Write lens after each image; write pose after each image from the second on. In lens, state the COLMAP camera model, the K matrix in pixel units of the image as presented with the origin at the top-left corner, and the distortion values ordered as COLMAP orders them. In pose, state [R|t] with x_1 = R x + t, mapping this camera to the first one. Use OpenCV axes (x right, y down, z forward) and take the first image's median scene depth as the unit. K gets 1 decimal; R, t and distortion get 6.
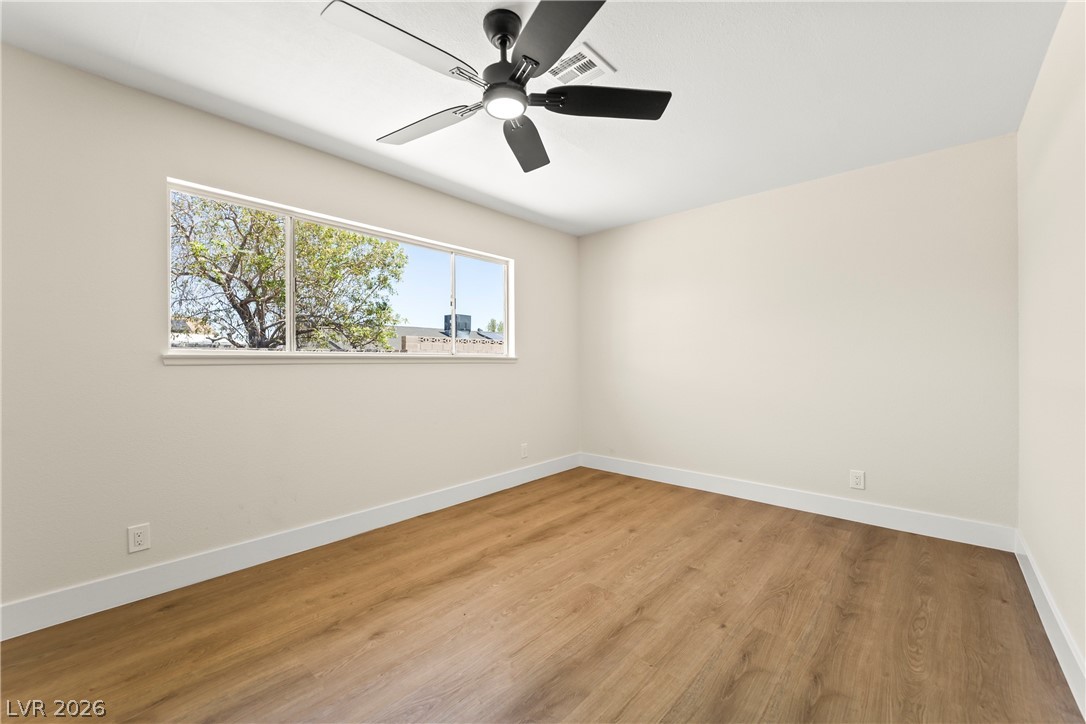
lens RADIAL K [[429.8, 0, 543.0], [0, 429.8, 362.0], [0, 0, 1]] dist [0.032207, -0.019051]
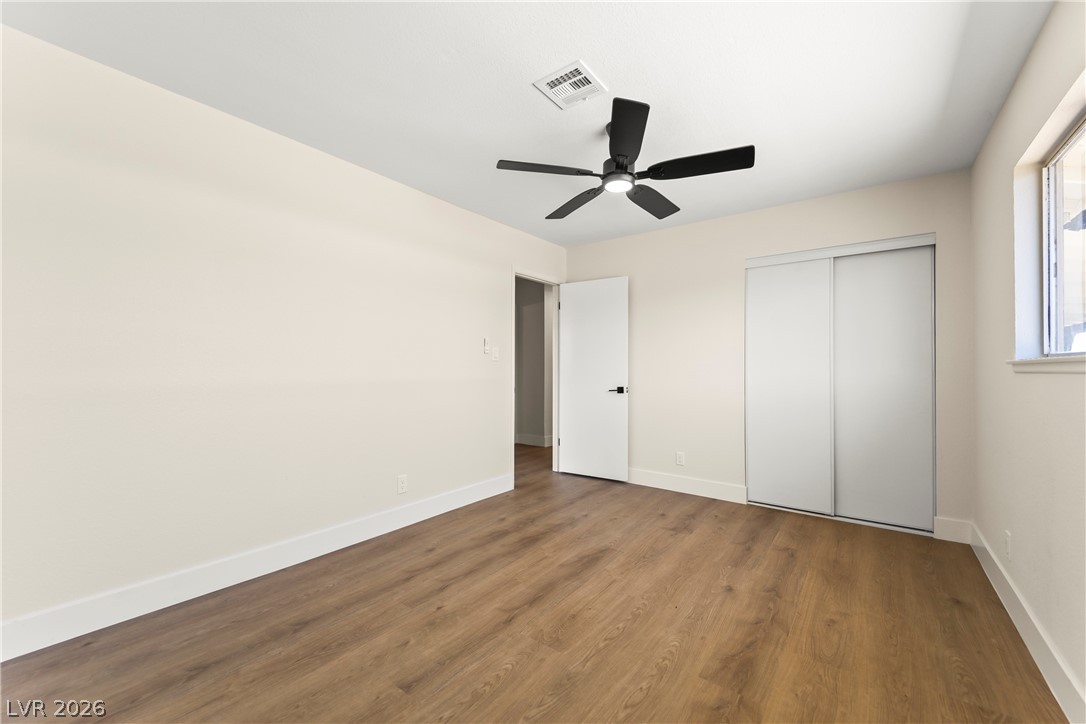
lens RADIAL K [[429.8, 0, 543.0], [0, 429.8, 362.0], [0, 0, 1]] dist [0.032207, -0.019051]
pose [[-0.996400, -0.000880, -0.084777, 0.229277], [0.000080, 0.999936, -0.011324, -0.005986], [0.084782, -0.011290, -0.996336, 1.984344]]
